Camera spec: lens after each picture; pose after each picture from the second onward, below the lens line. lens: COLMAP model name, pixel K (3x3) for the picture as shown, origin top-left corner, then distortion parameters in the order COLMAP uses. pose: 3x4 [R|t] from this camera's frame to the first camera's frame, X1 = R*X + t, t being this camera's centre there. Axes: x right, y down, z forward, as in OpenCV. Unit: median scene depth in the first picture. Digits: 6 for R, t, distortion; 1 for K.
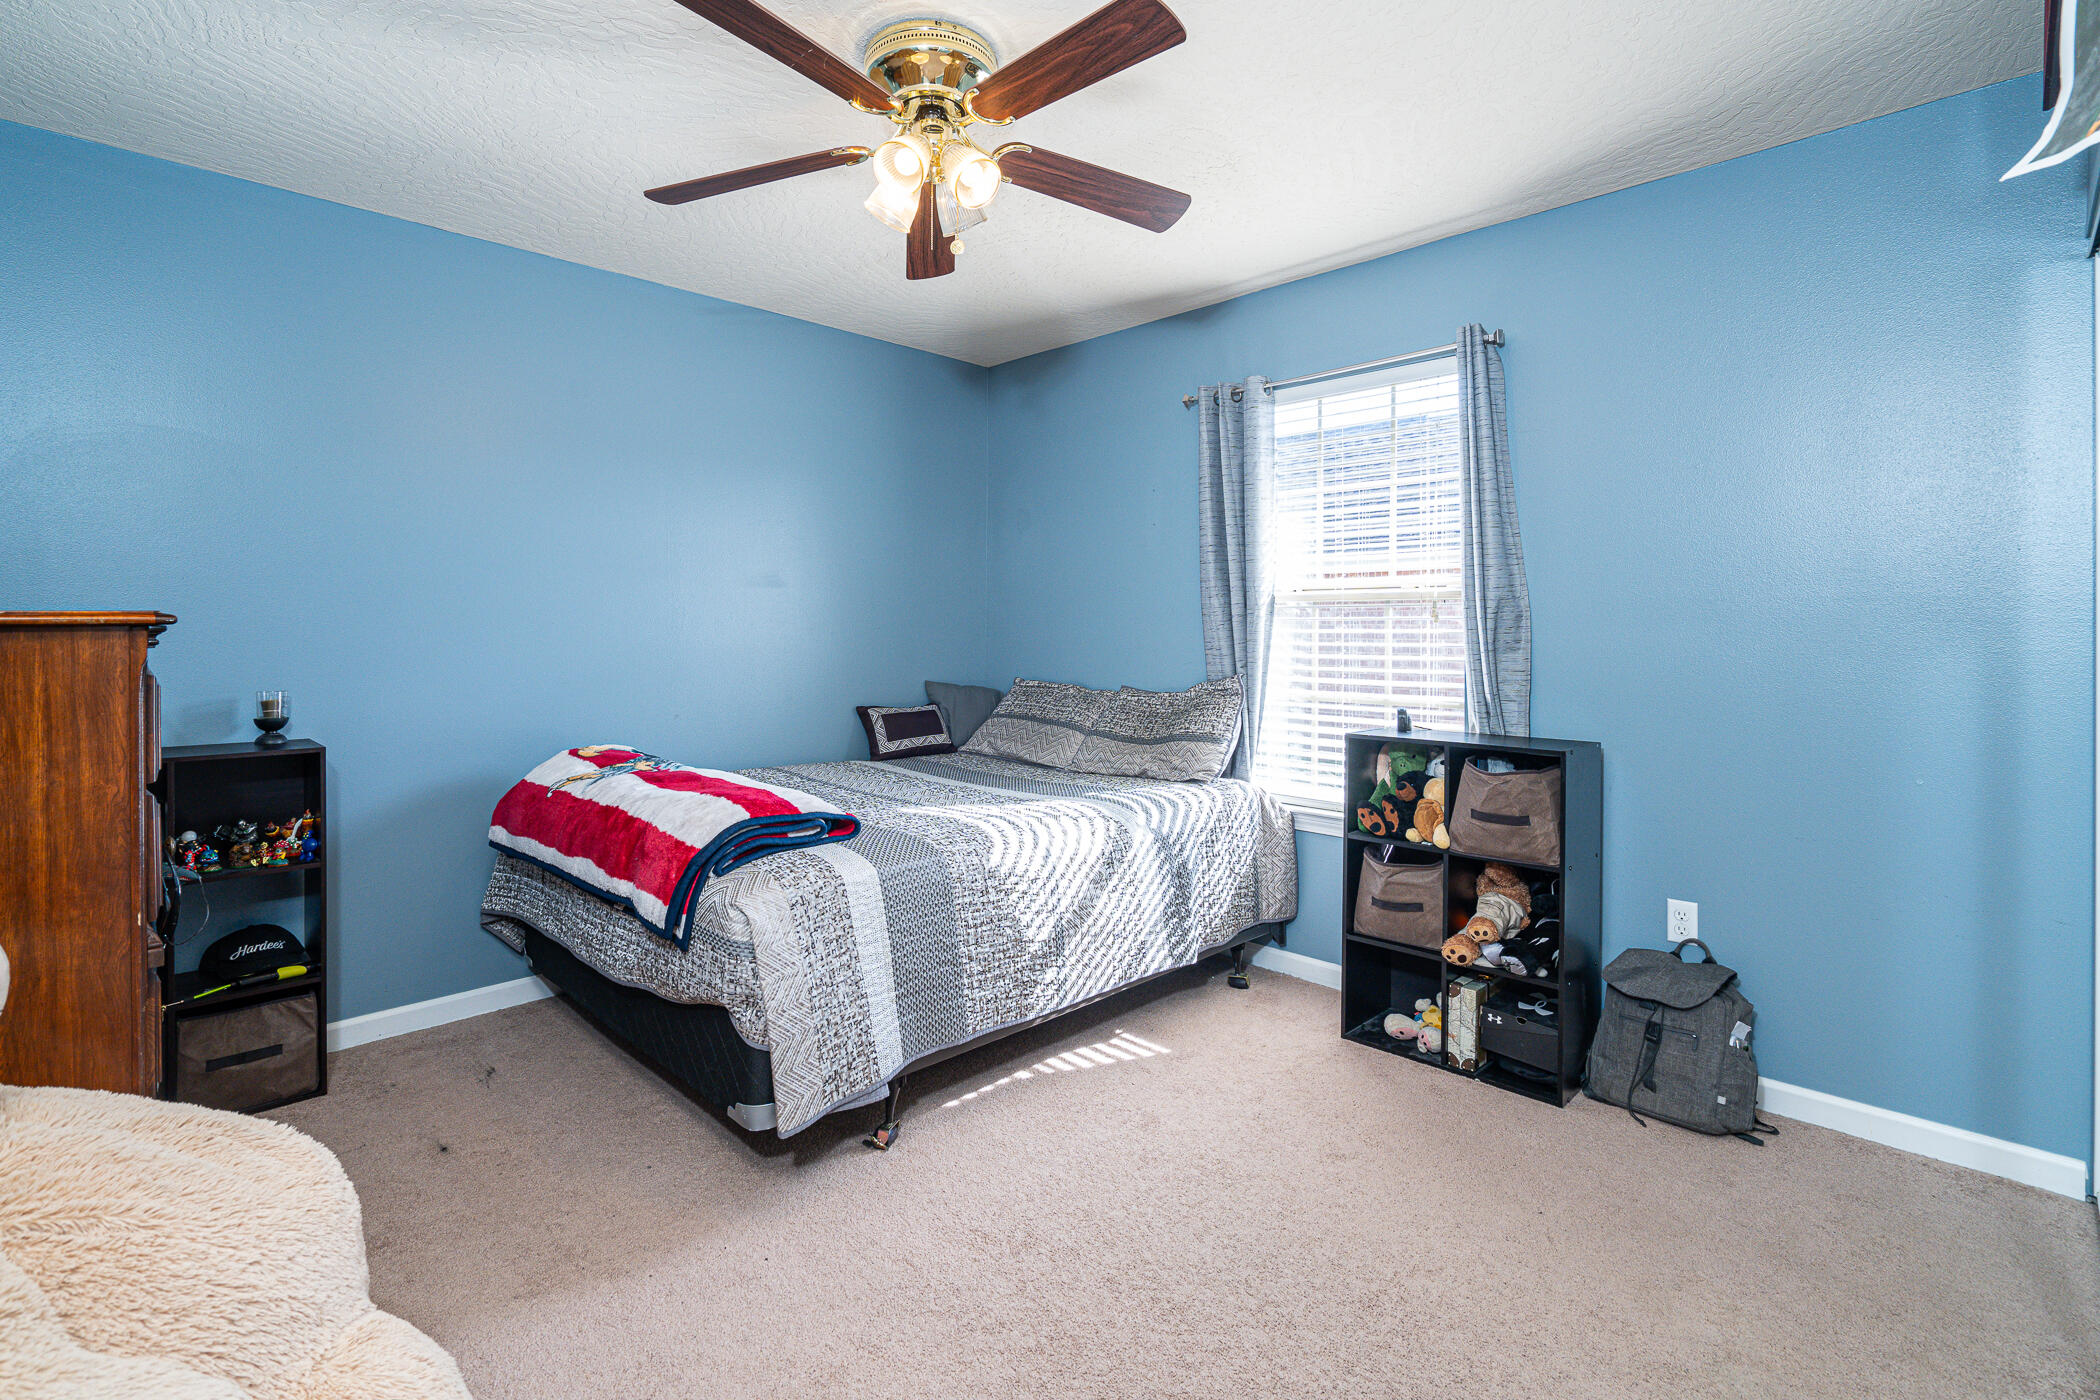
lens RADIAL K [[972.1, 0, 1055.2], [0, 972.1, 696.4], [0, 0, 1]] dist [-0.001639, 0.000375]
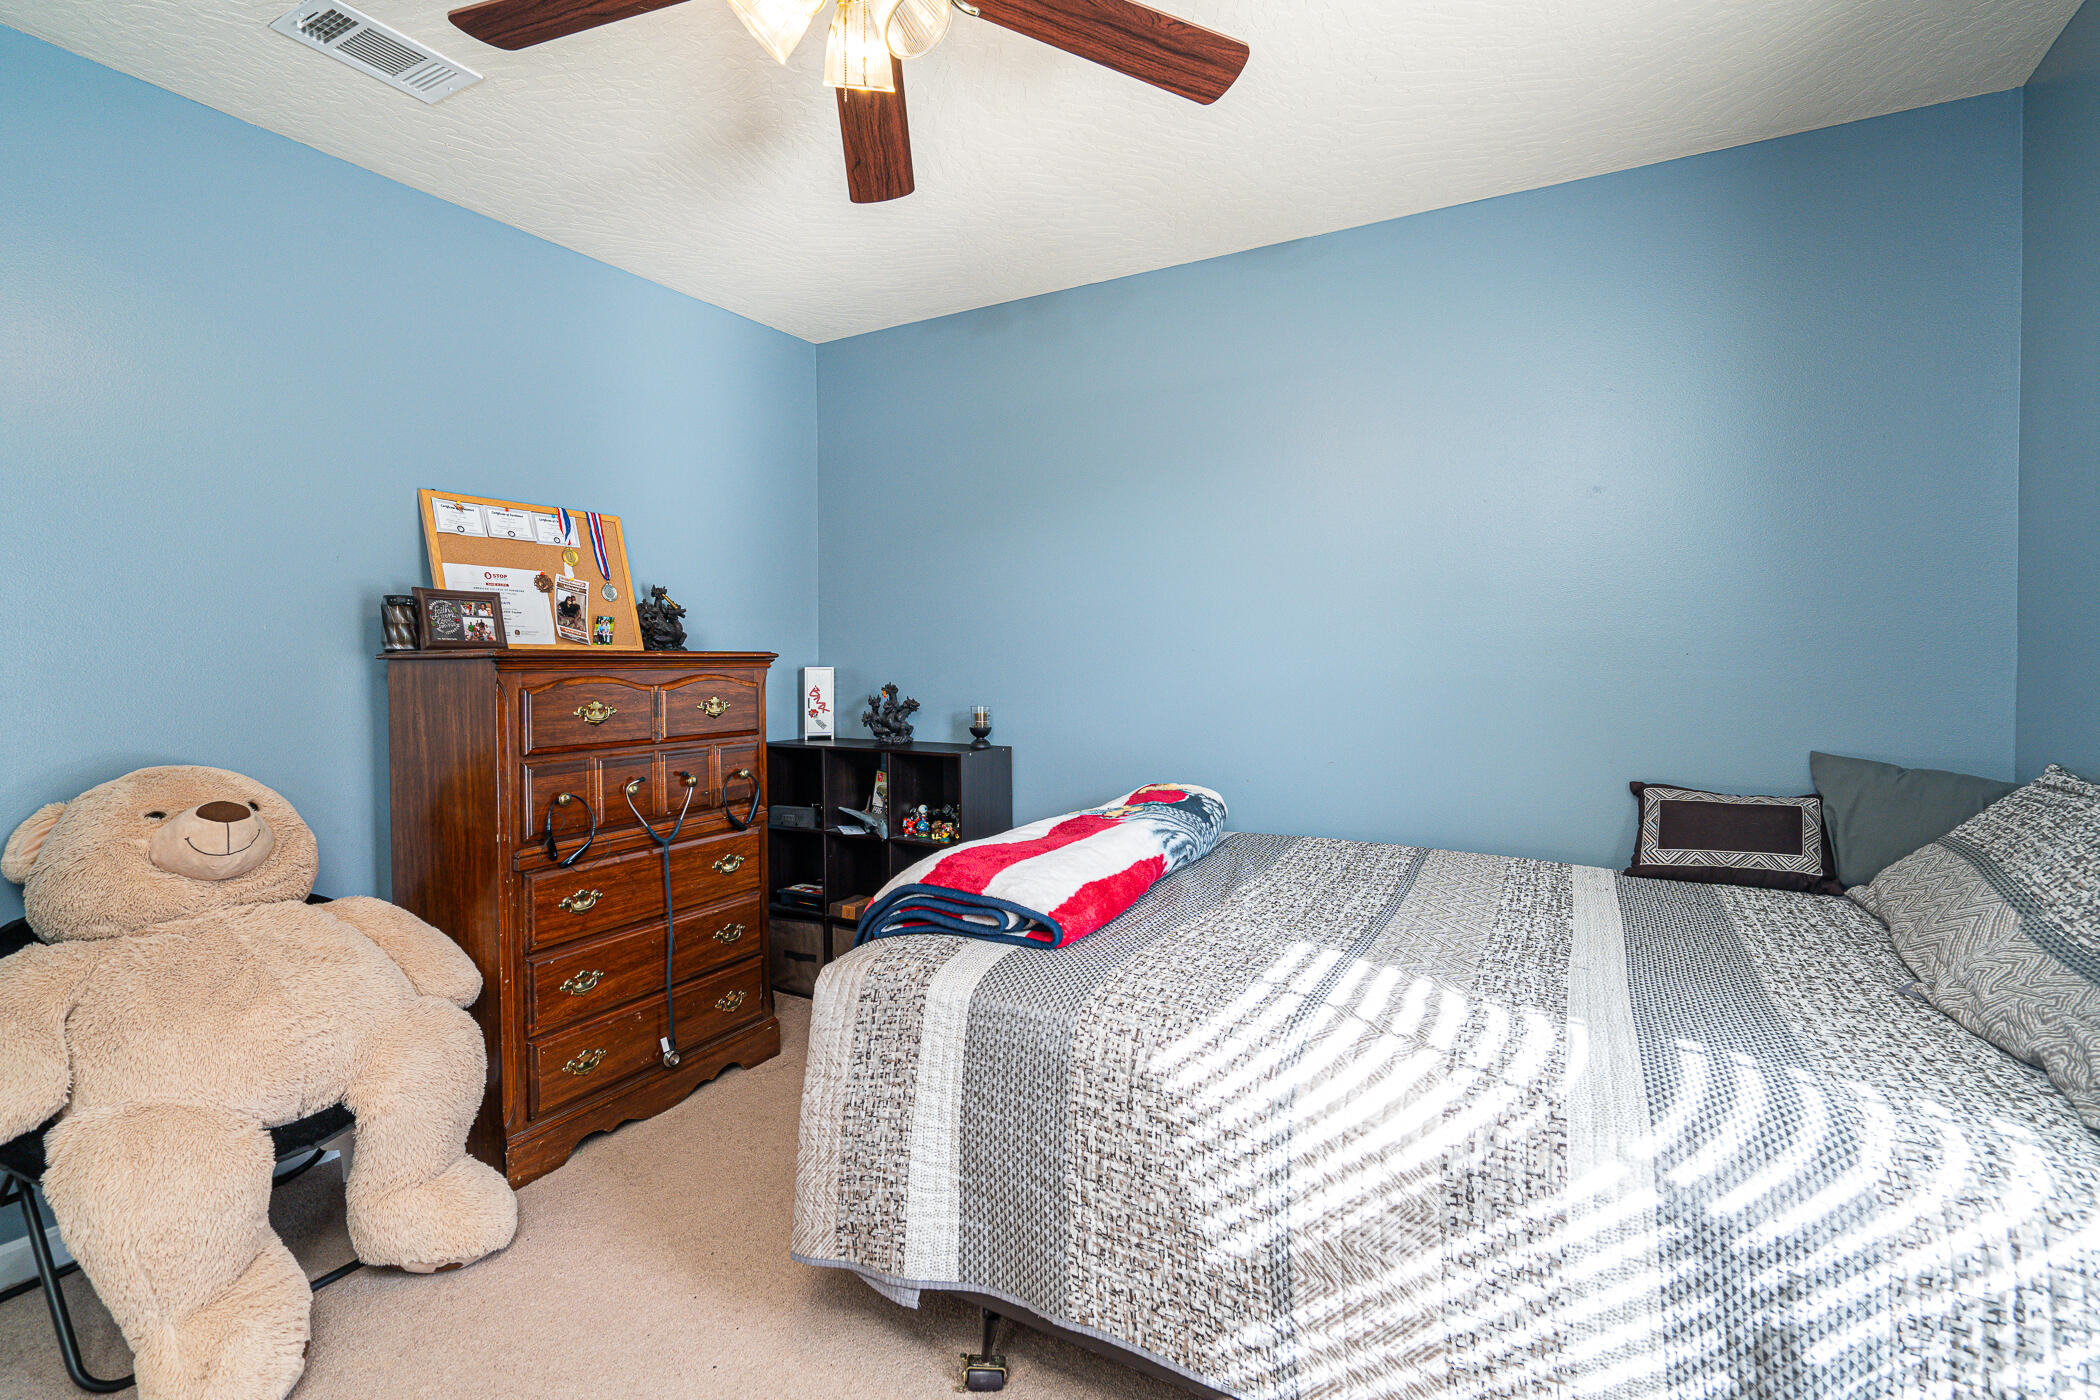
lens RADIAL K [[972.1, 0, 1055.2], [0, 972.1, 696.4], [0, 0, 1]] dist [-0.001639, 0.000375]
pose [[0.268353, 0.039724, -0.962501, 0.439606], [-0.062691, 0.997752, 0.023700, -0.053818], [0.961279, 0.053980, 0.270240, 0.729986]]
